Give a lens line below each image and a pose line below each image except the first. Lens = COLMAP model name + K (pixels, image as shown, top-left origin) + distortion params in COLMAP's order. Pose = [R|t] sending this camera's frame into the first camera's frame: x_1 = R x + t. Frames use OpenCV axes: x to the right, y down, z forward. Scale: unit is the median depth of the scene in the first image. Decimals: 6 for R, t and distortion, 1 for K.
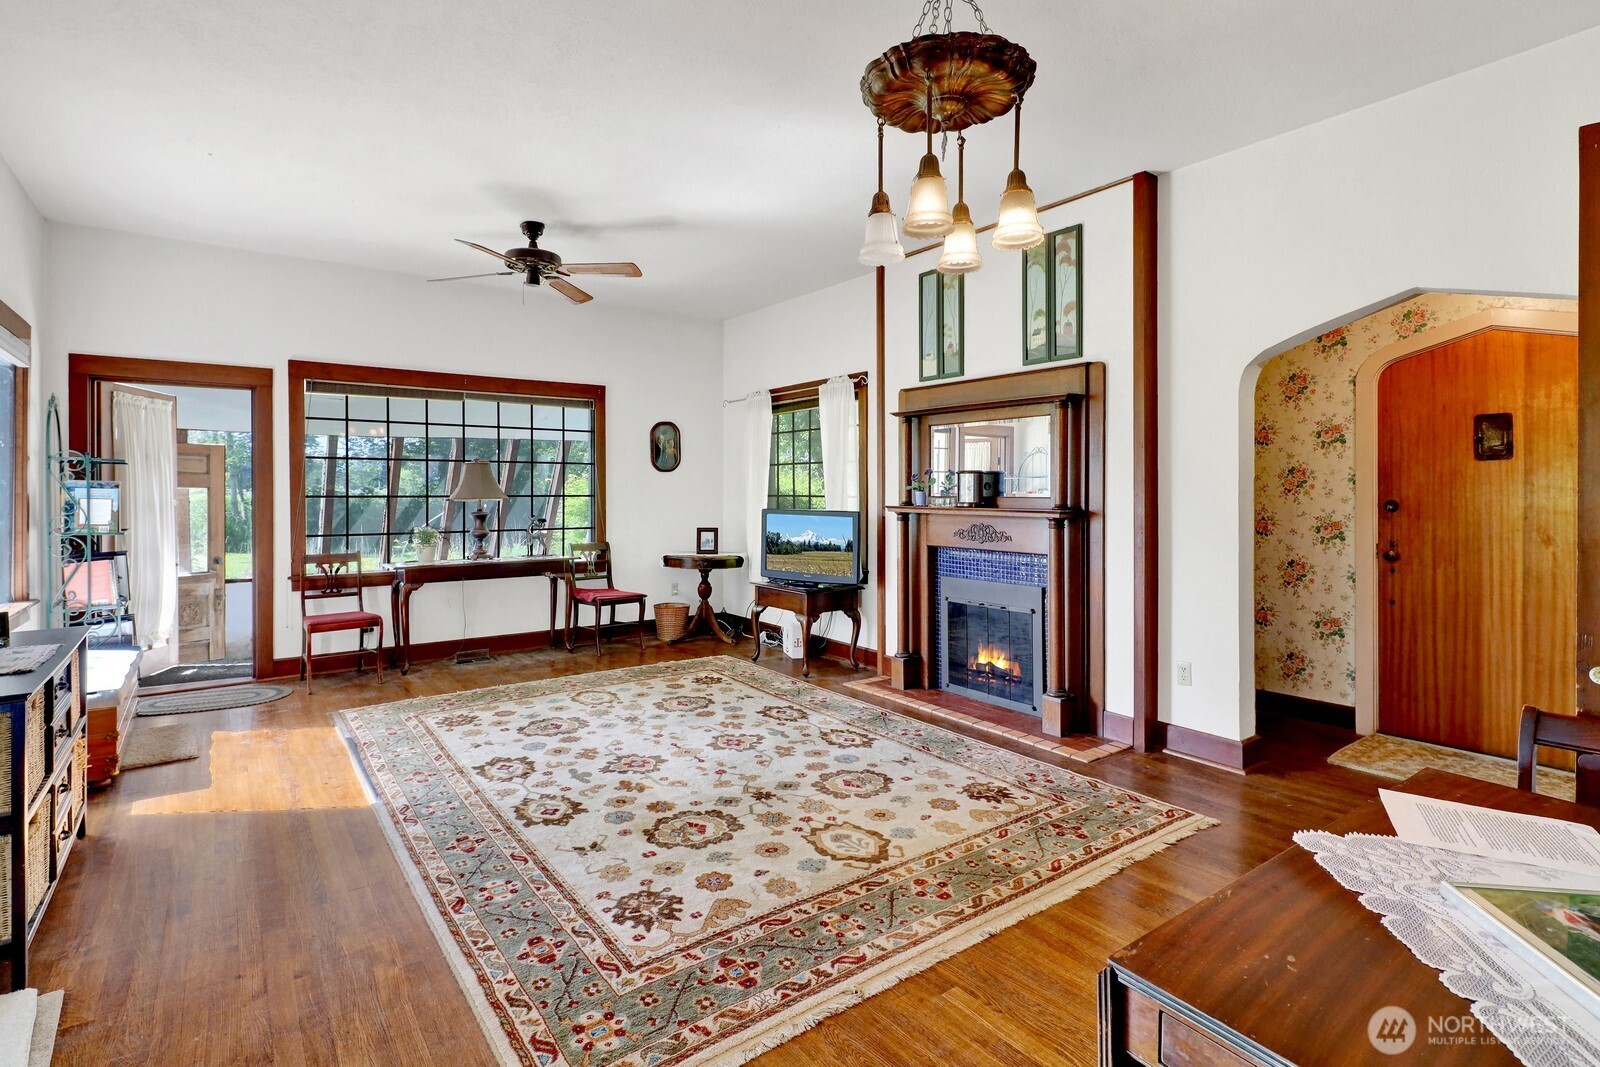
lens RADIAL K [[788.0, 0, 794.8], [0, 788.0, 498.5], [0, 0, 1]] dist [0.011352, -0.002352]
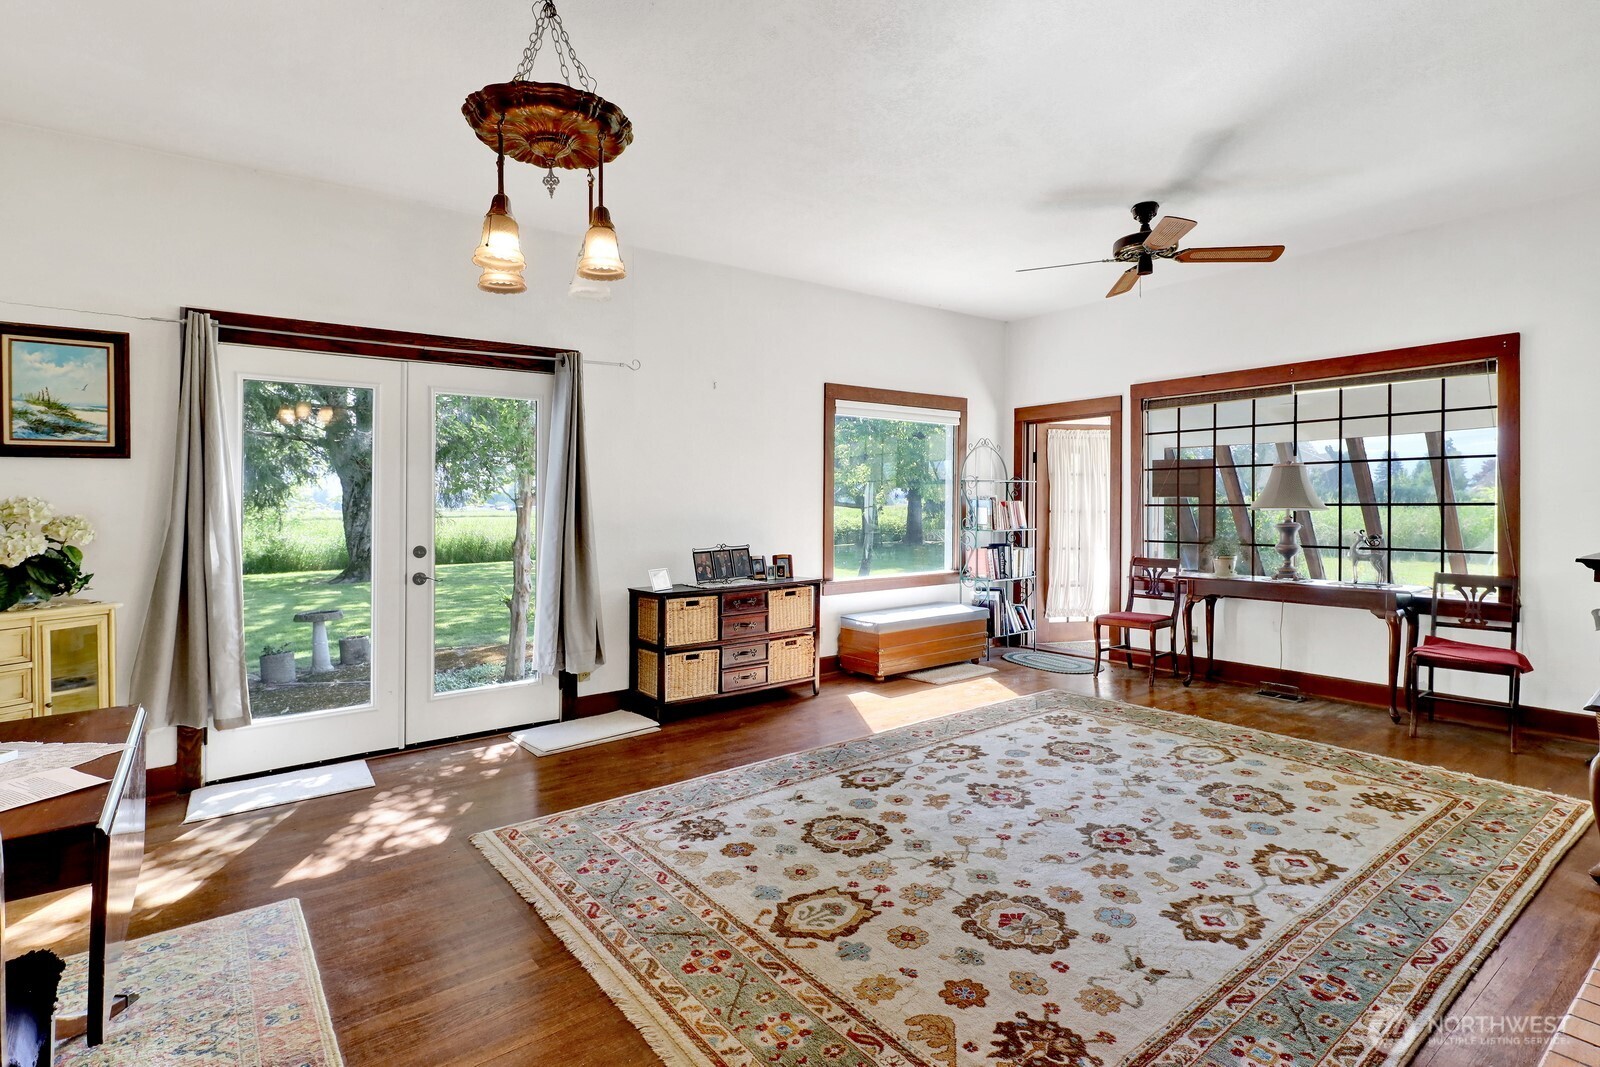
lens RADIAL K [[788.0, 0, 804.7], [0, 788.0, 508.6], [0, 0, 1]] dist [0.011352, -0.002352]
pose [[0.024136, 0.007680, -0.999679, 0.740253], [0.000651, 0.999970, 0.007698, -0.009750], [0.999708, -0.000836, 0.024130, 0.768917]]
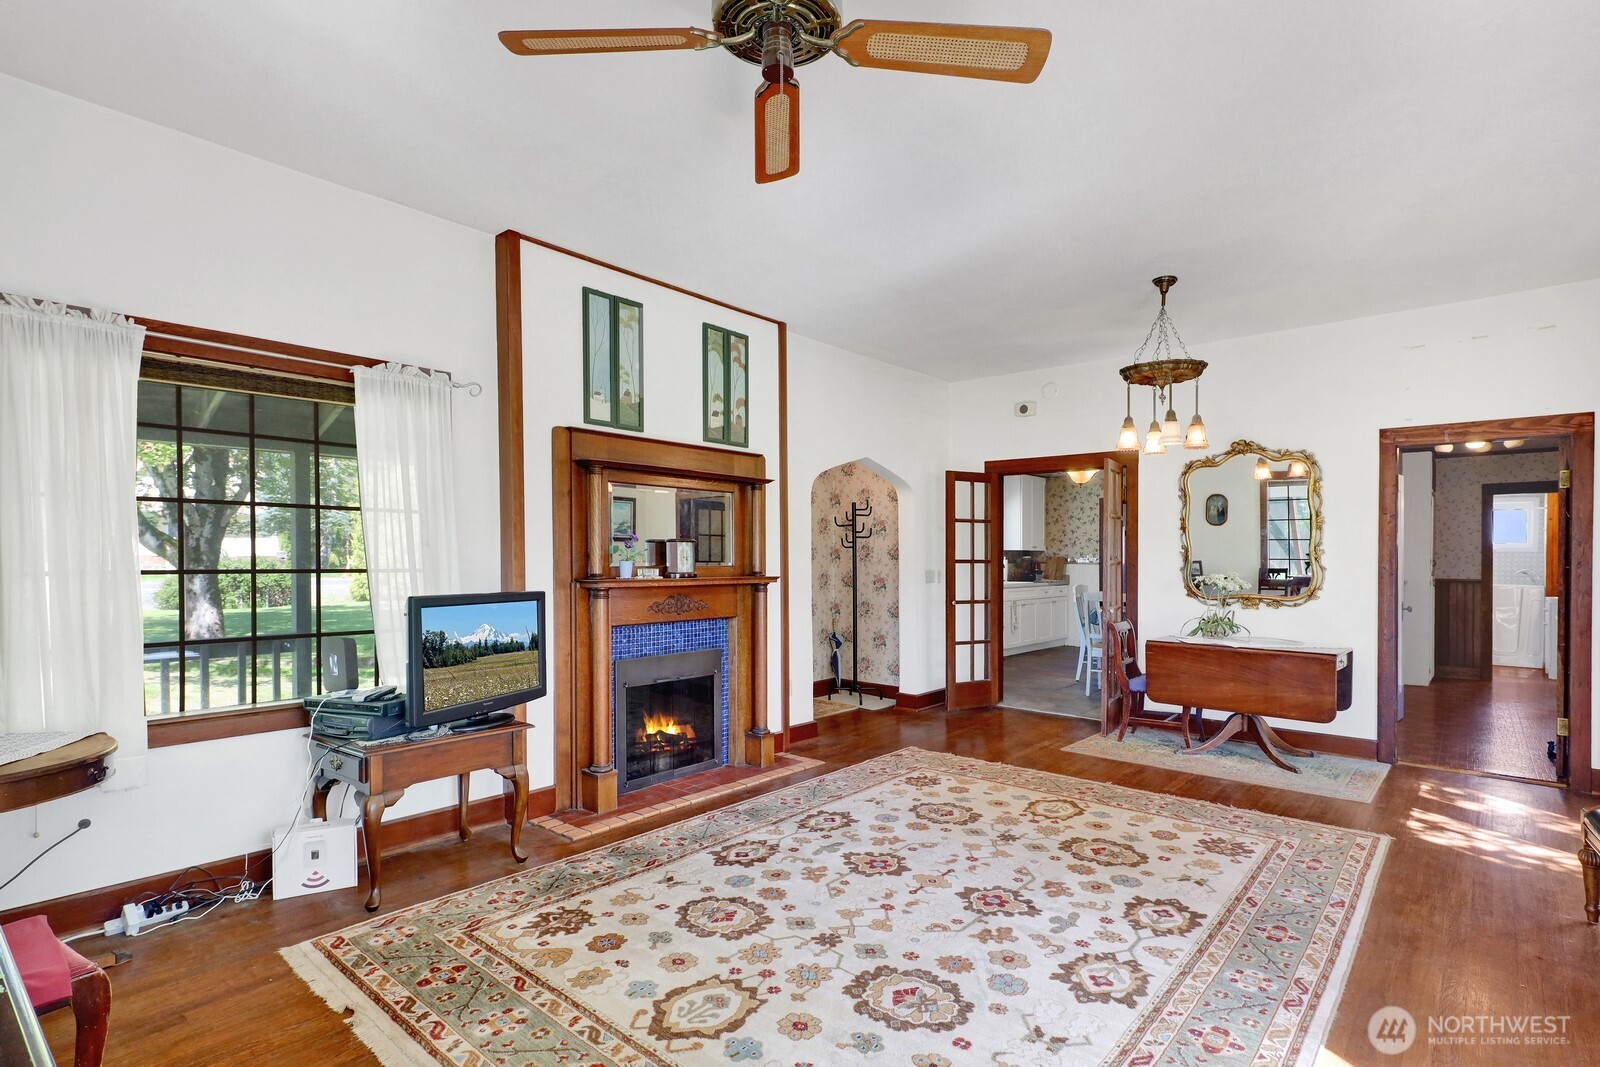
lens RADIAL K [[788.0, 0, 798.3], [0, 788.0, 557.6], [0, 0, 1]] dist [0.011352, -0.002352]
pose [[-0.223742, -0.004175, 0.974639, -0.971339], [0.005635, 0.999969, 0.005577, -0.022123], [-0.974632, 0.006740, -0.223712, 1.414286]]
